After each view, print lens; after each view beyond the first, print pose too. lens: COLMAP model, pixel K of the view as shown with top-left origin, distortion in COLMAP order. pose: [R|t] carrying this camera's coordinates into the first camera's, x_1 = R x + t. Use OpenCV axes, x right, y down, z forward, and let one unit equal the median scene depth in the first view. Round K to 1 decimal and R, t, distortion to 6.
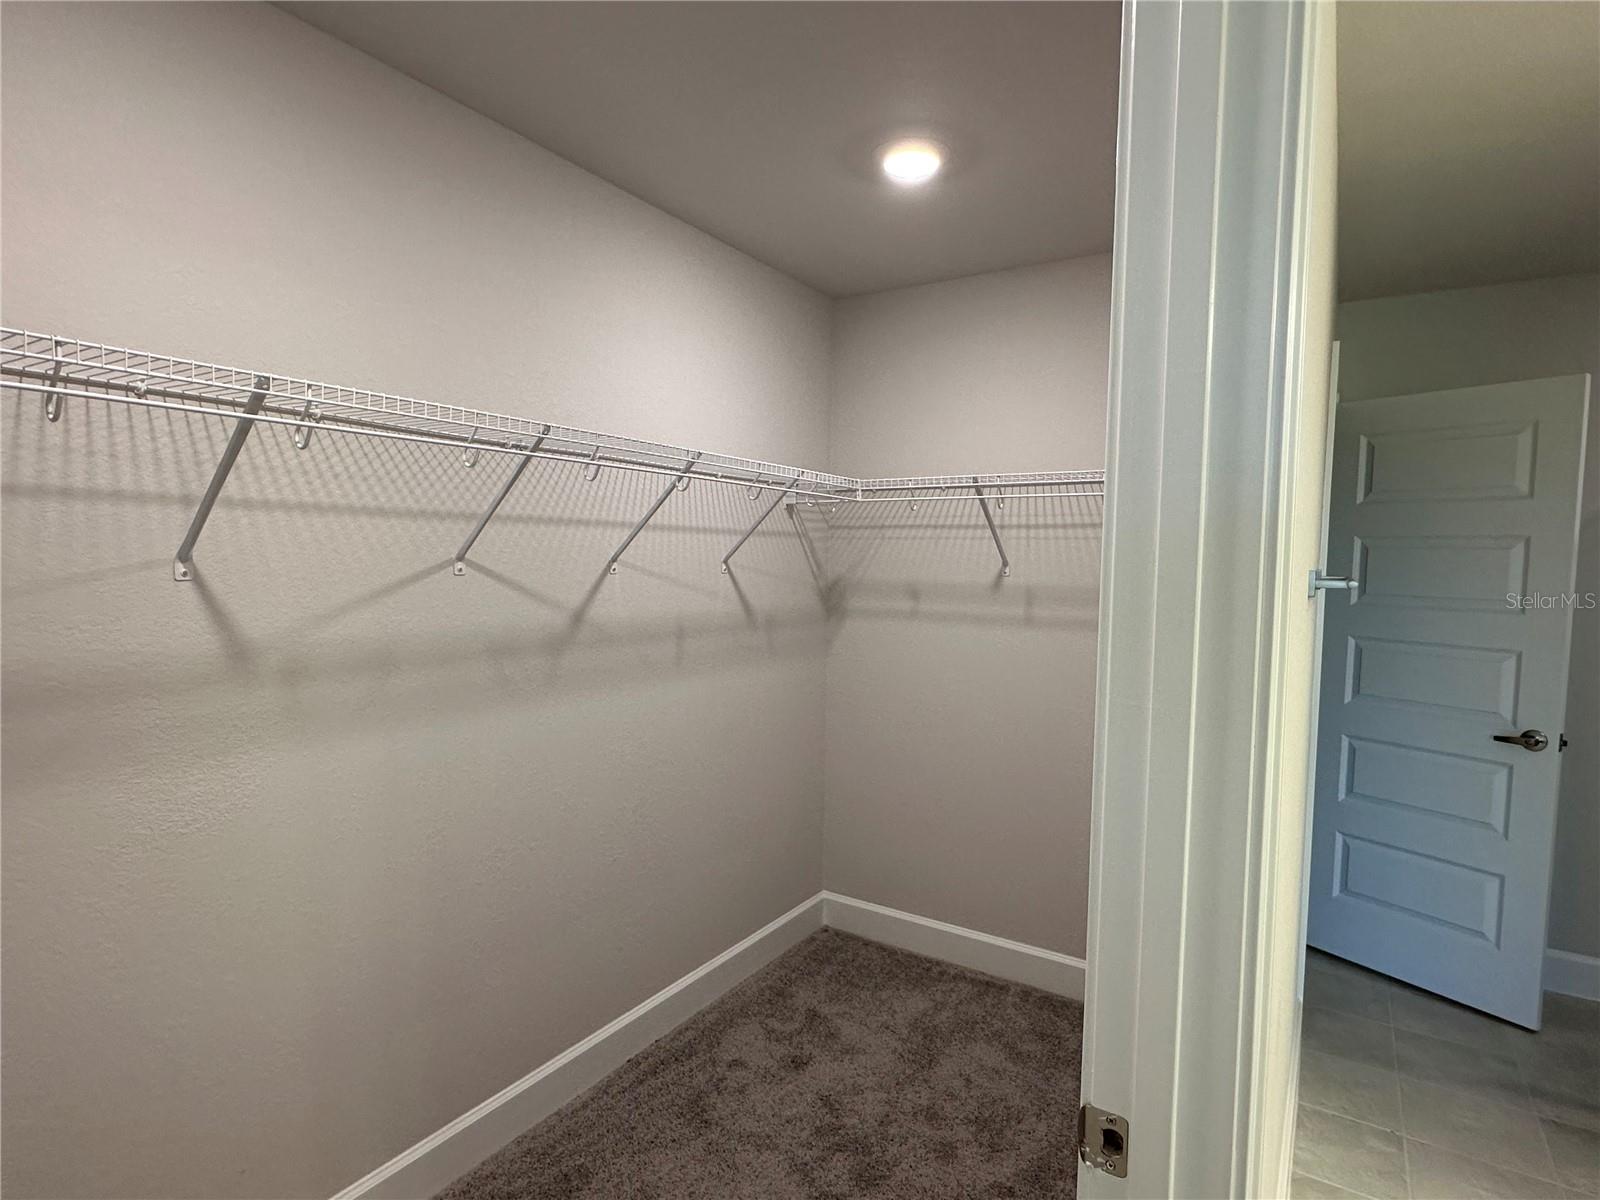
lens RADIAL K [[838.6, 0, 808.4], [0, 838.6, 601.7], [0, 0, 1]] dist [-0.007299, 0.003704]
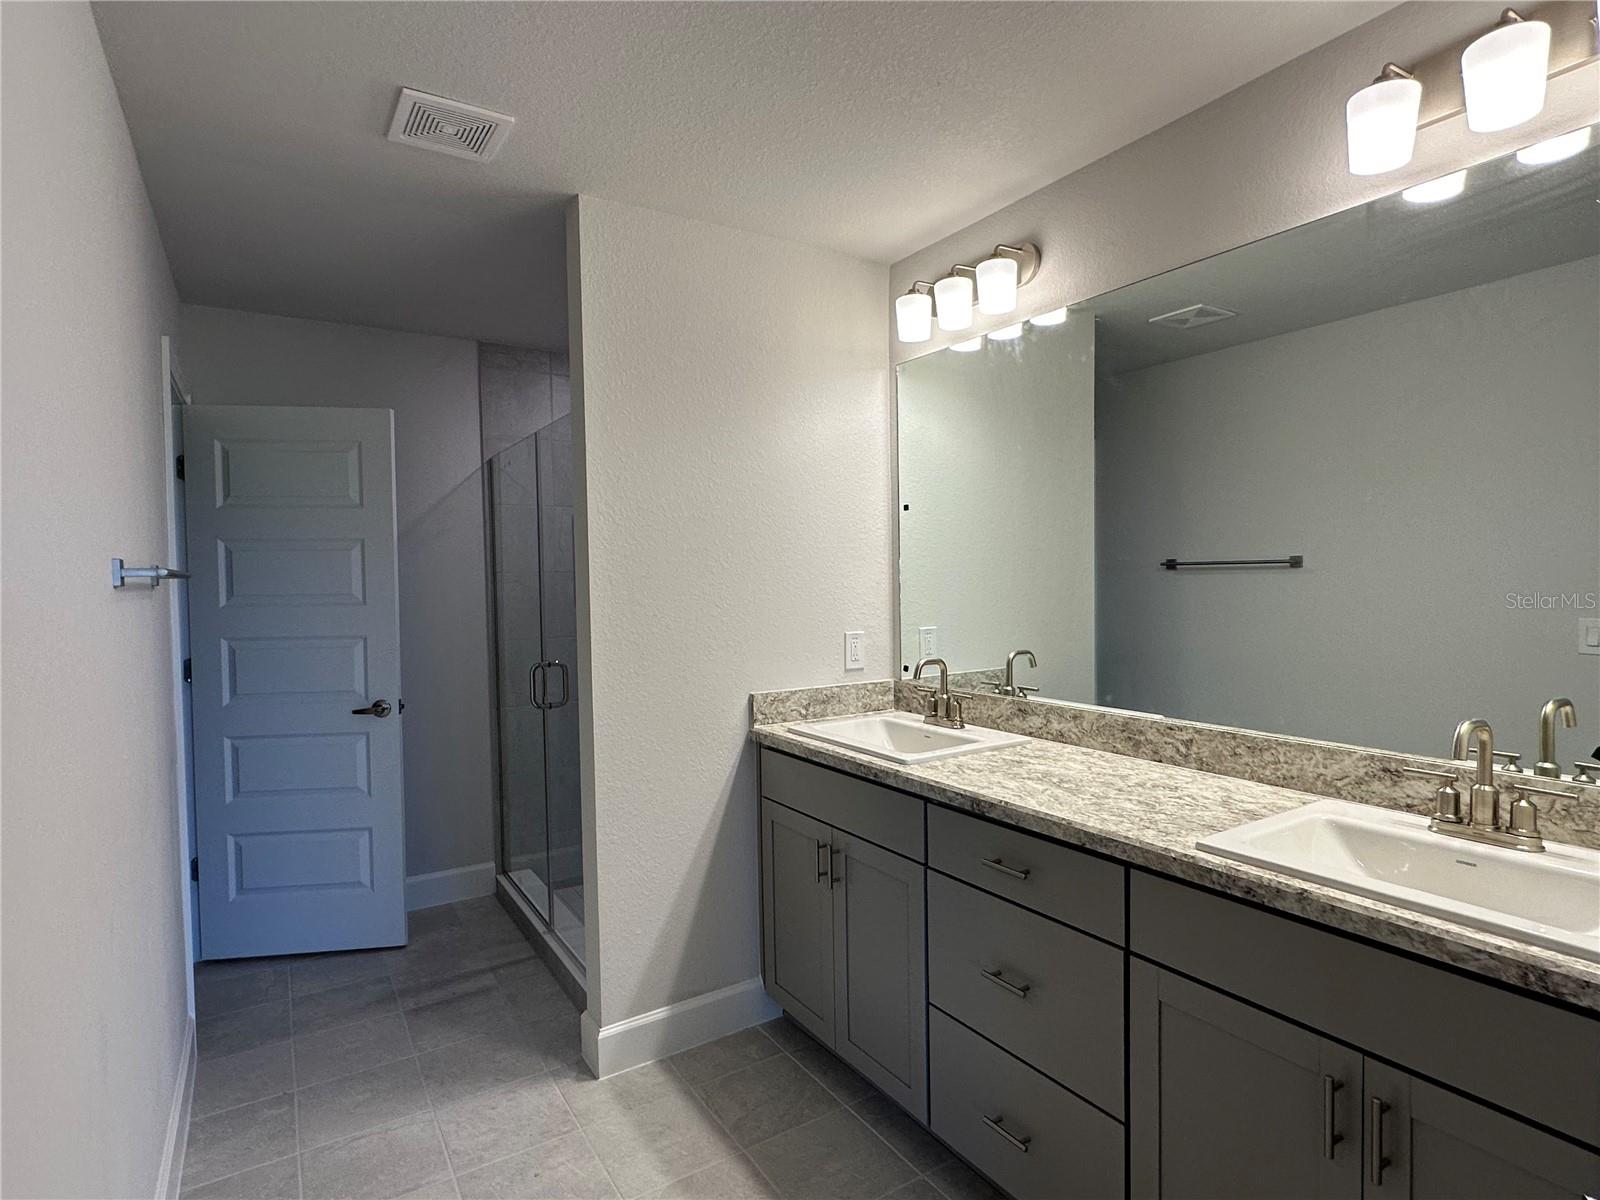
lens RADIAL K [[838.6, 0, 800.1], [0, 838.6, 606.8], [0, 0, 1]] dist [-0.007299, 0.003704]
pose [[0.427906, -0.058488, 0.901929, 0.046518], [0.073444, 0.996854, 0.029800, 0.027949], [-0.900834, 0.053490, 0.430855, -0.069505]]
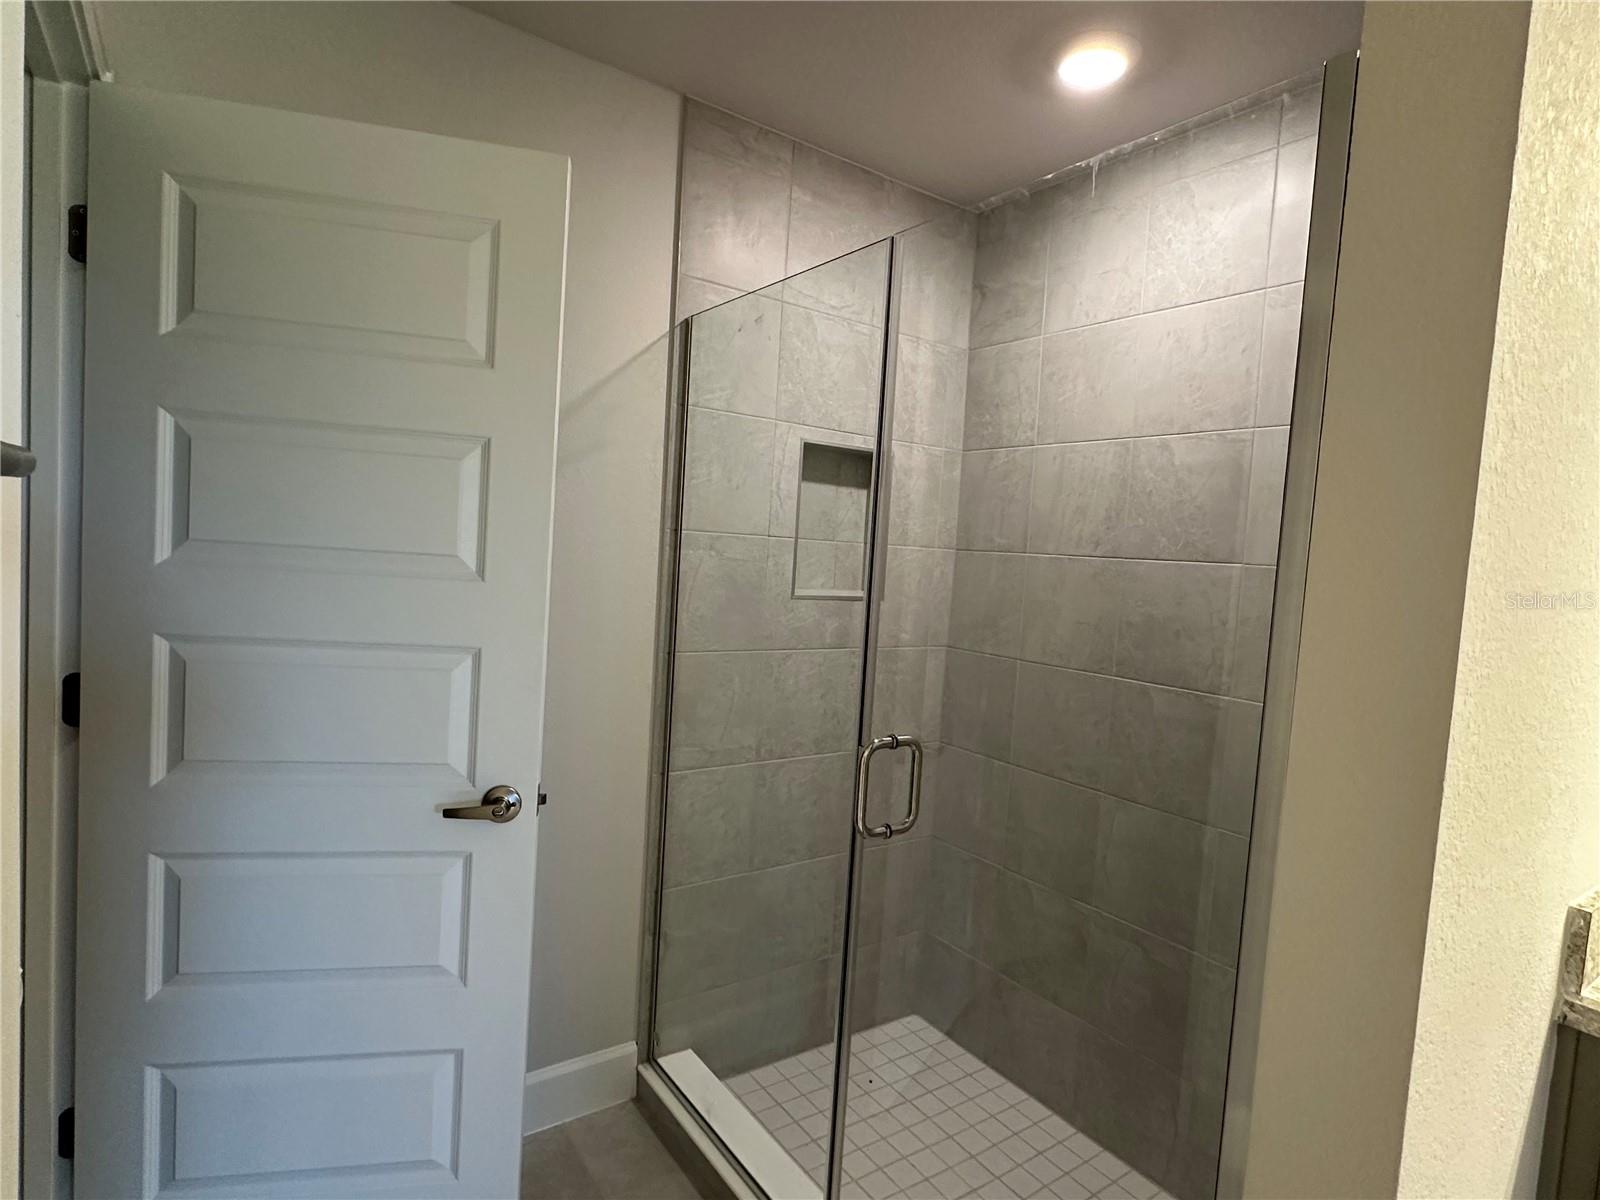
lens RADIAL K [[838.6, 0, 802.3], [0, 838.6, 600.4], [0, 0, 1]] dist [-0.007299, 0.003704]
pose [[0.377409, -0.054228, 0.924458, 0.423124], [-0.005236, 0.998143, 0.060688, -0.006390], [-0.926032, -0.027744, 0.376424, 0.594735]]
